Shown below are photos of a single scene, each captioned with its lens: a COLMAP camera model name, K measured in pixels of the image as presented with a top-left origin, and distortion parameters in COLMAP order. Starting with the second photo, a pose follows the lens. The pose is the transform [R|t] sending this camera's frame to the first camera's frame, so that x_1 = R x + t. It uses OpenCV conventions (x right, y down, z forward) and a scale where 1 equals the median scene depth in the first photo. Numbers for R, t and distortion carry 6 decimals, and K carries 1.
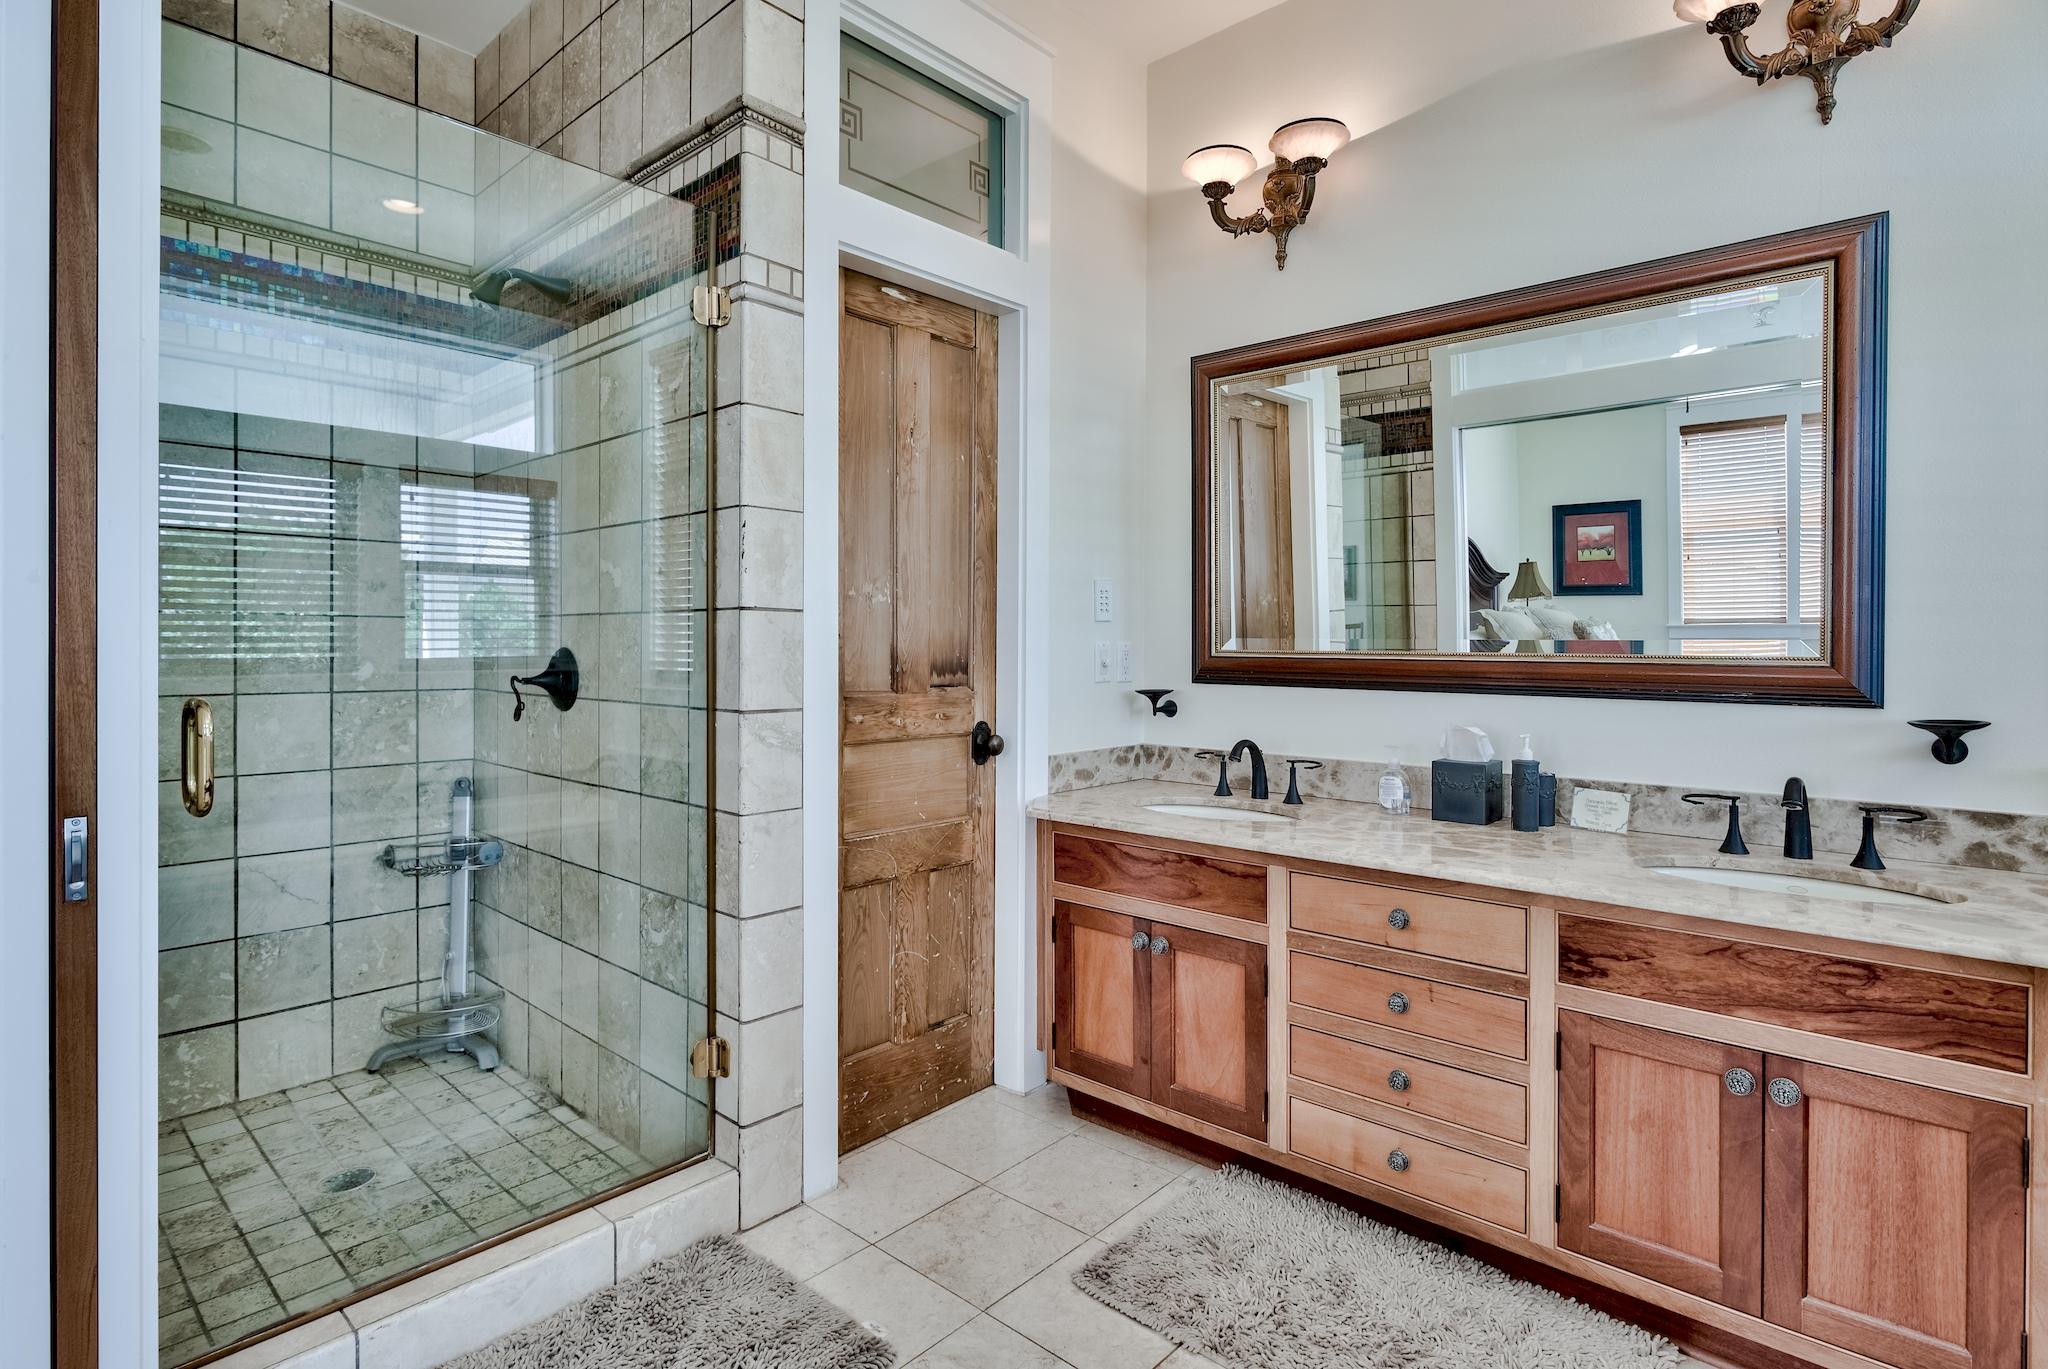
lens RADIAL K [[1044.1, 0, 1028.4], [0, 1044.1, 644.6], [0, 0, 1]] dist [-0.008987, -0.000576]
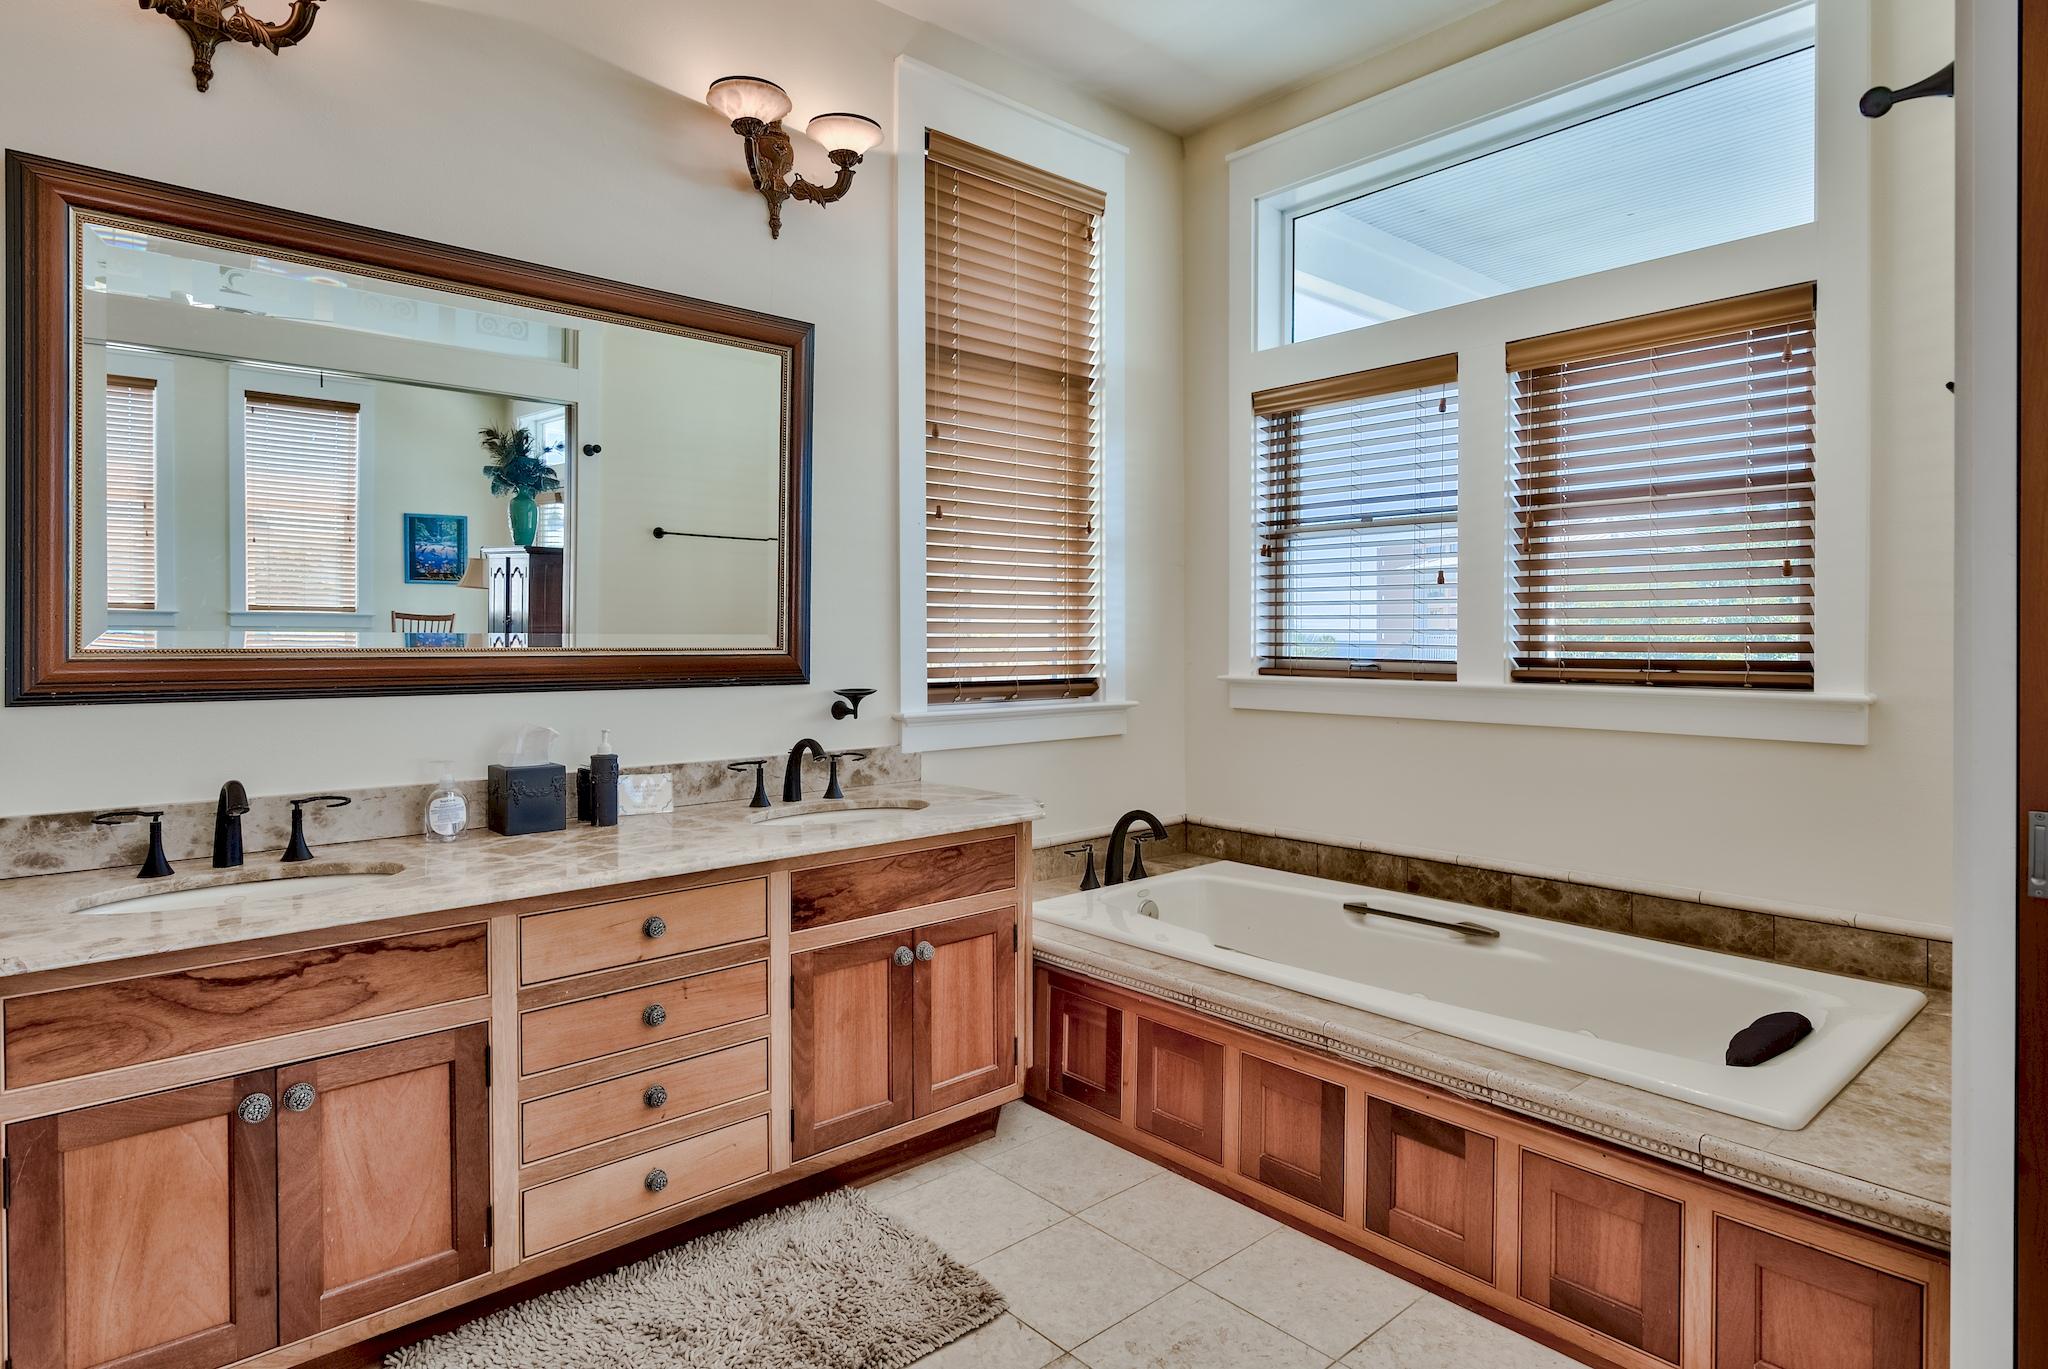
lens RADIAL K [[1118.7, 0, 1009.5], [0, 1118.7, 647.5], [0, 0, 1]] dist [-0.001743, 0.000102]
pose [[0.107940, -0.009506, 0.994112, -0.614220], [0.004261, 0.999950, 0.009100, 0.000026], [-0.994148, 0.003254, 0.107975, 0.559373]]
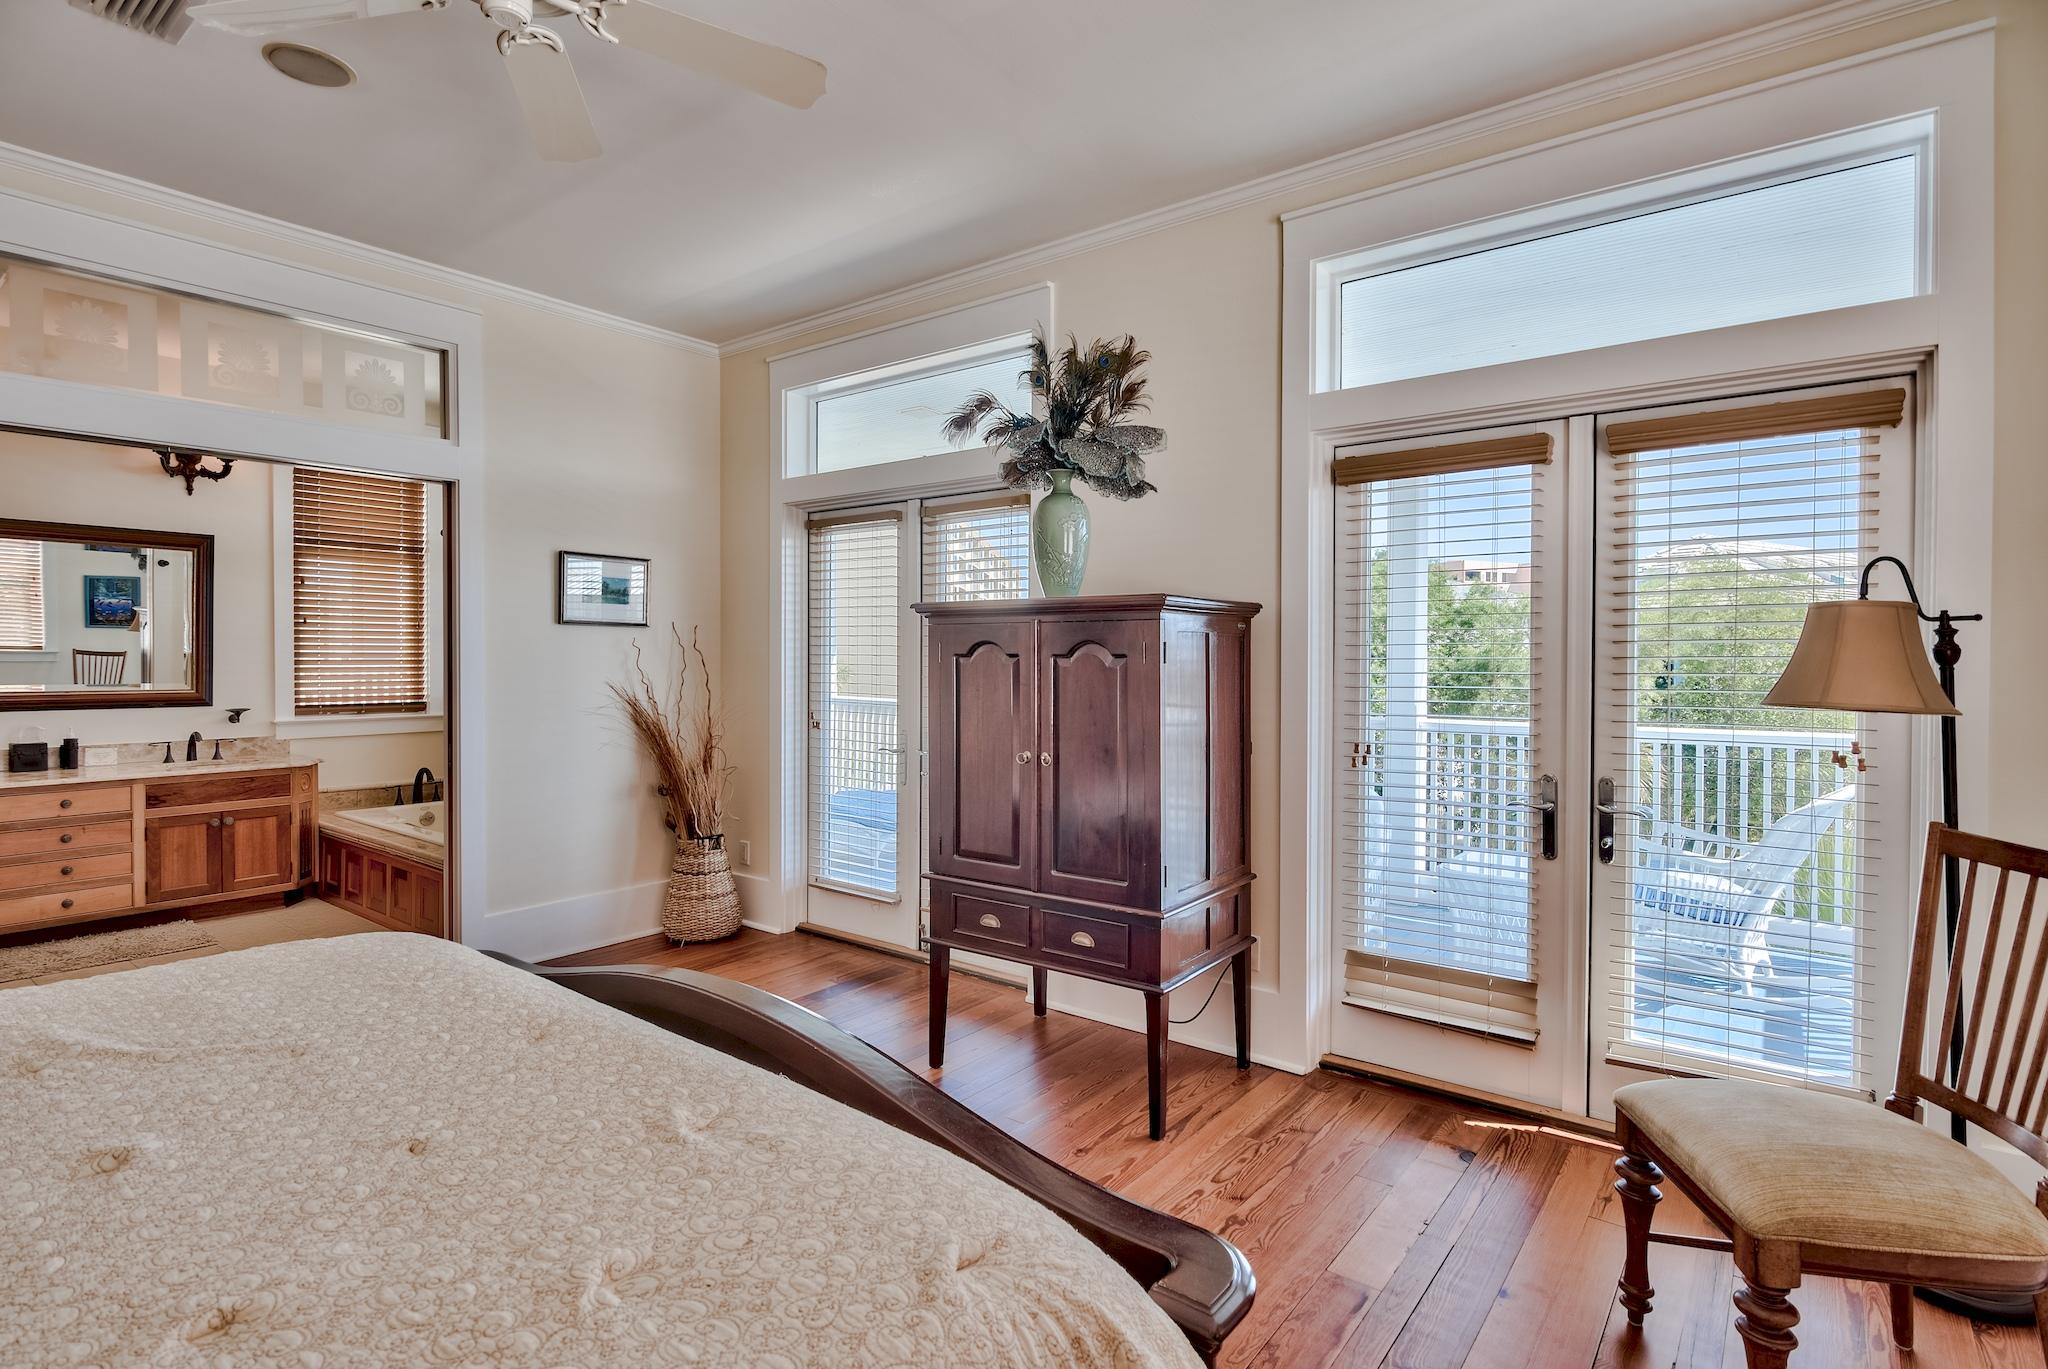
lens RADIAL K [[1016.3, 0, 1030.5], [0, 1016.3, 670.4], [0, 0, 1]] dist [-0.002623, -0.001010]
pose [[-0.086417, -0.013425, 0.996169, -2.143164], [-0.003405, 0.999907, 0.013180, -0.082381], [-0.996253, -0.002253, -0.086454, -1.008506]]
